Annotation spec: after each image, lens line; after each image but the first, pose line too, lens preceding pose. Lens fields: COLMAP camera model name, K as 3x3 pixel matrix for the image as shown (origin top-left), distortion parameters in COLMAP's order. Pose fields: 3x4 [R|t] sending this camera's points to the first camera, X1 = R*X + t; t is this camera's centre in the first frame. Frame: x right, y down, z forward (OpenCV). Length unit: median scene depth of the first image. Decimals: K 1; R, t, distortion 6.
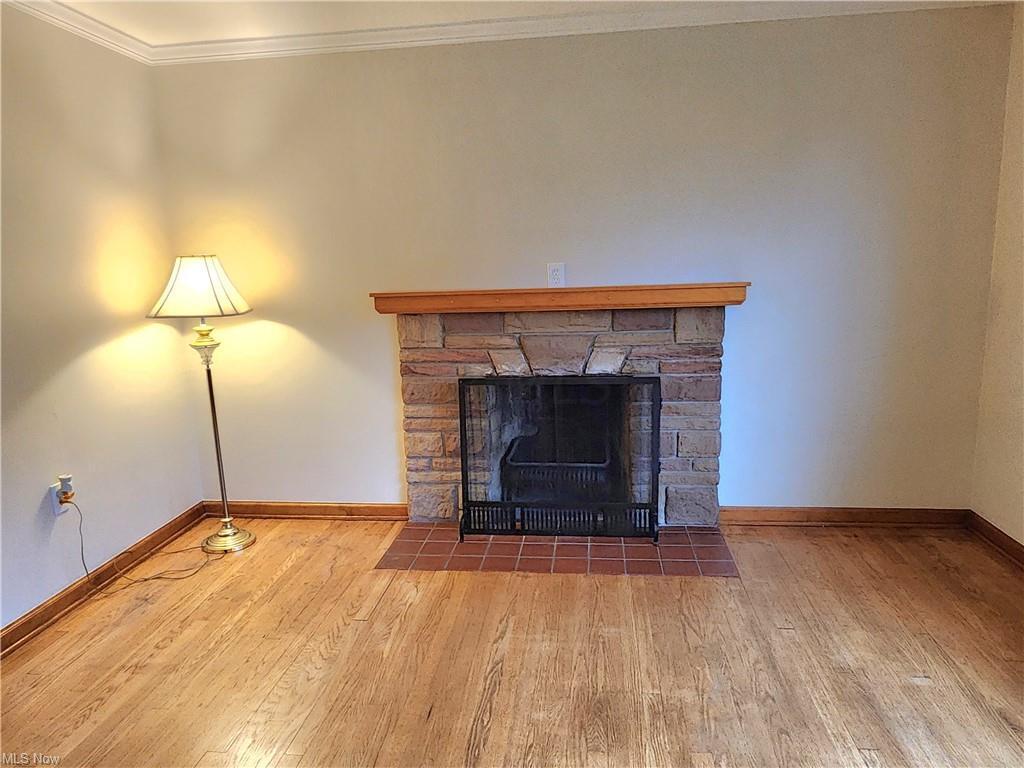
lens RADIAL K [[716.8, 0, 508.5], [0, 716.8, 353.7], [0, 0, 1]] dist [0.001350, 0.000897]
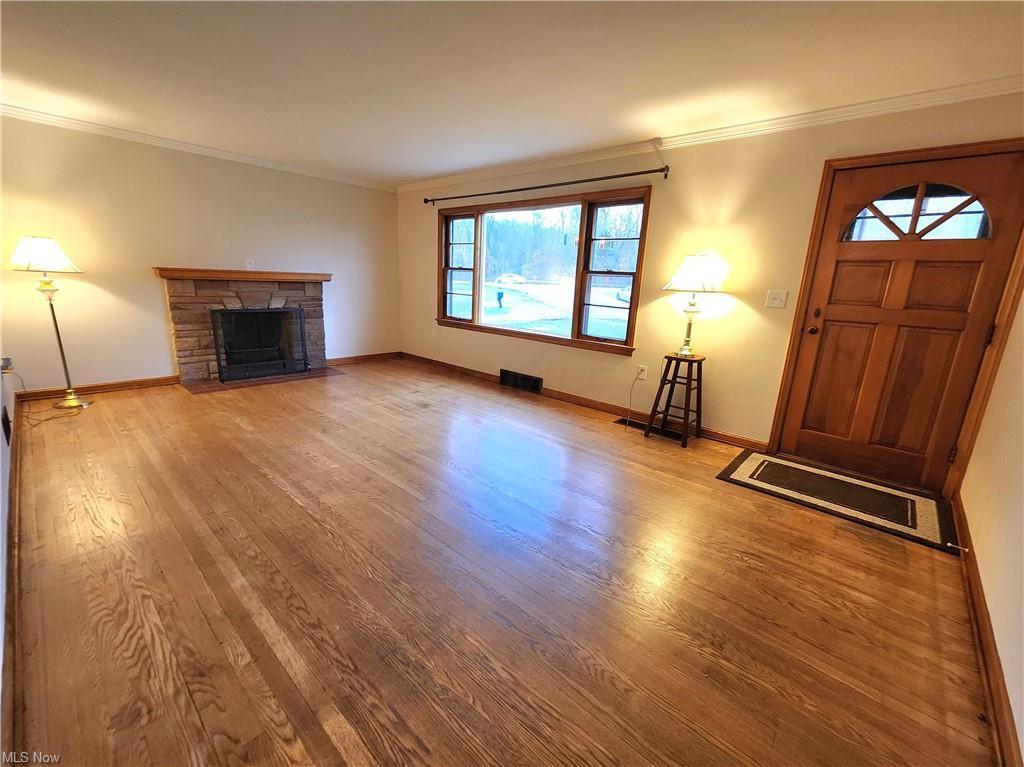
lens RADIAL K [[431.5, 0, 512.0], [0, 431.5, 383.5], [0, 0, 1]] dist [0.000349, 0.000307]
pose [[0.574804, -0.137364, 0.806679, -0.635403], [0.053579, 0.990012, 0.130404, 0.134424], [-0.816535, -0.031735, 0.576423, -0.518185]]
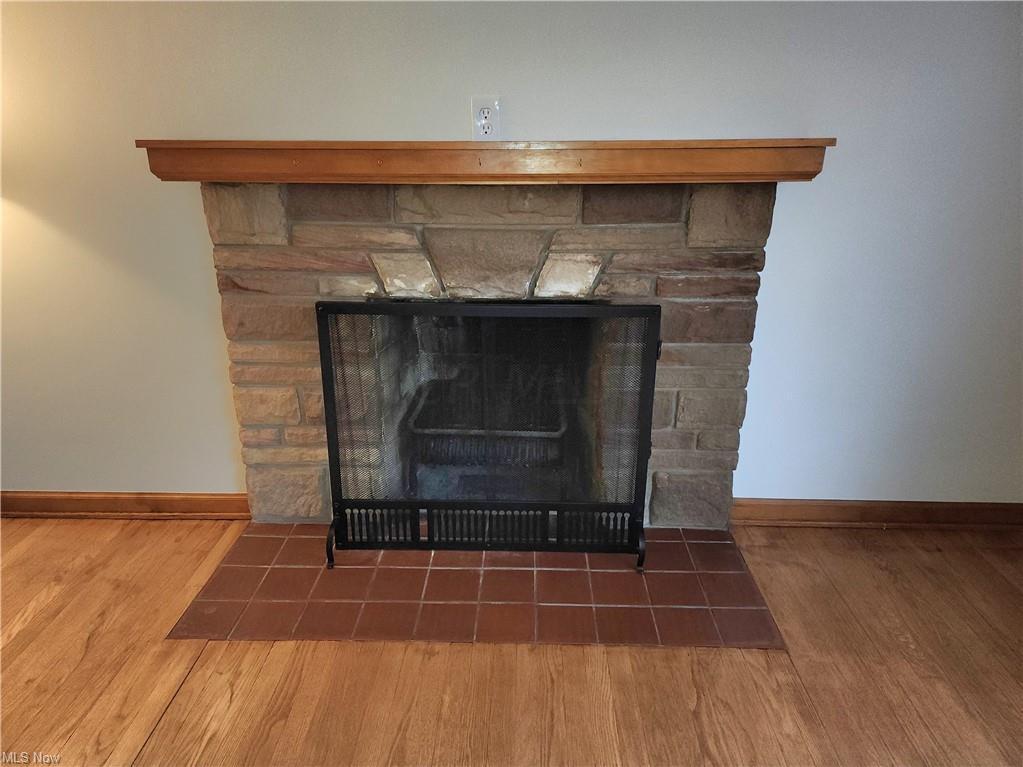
lens RADIAL K [[734.5, 0, 521.0], [0, 734.5, 383.8], [0, 0, 1]] dist [0.092832, -0.109335]
pose [[0.993937, -0.005177, 0.109832, 0.028296], [-0.017130, 0.979403, 0.201189, -0.023812], [-0.108612, -0.201851, 0.973375, 0.386272]]
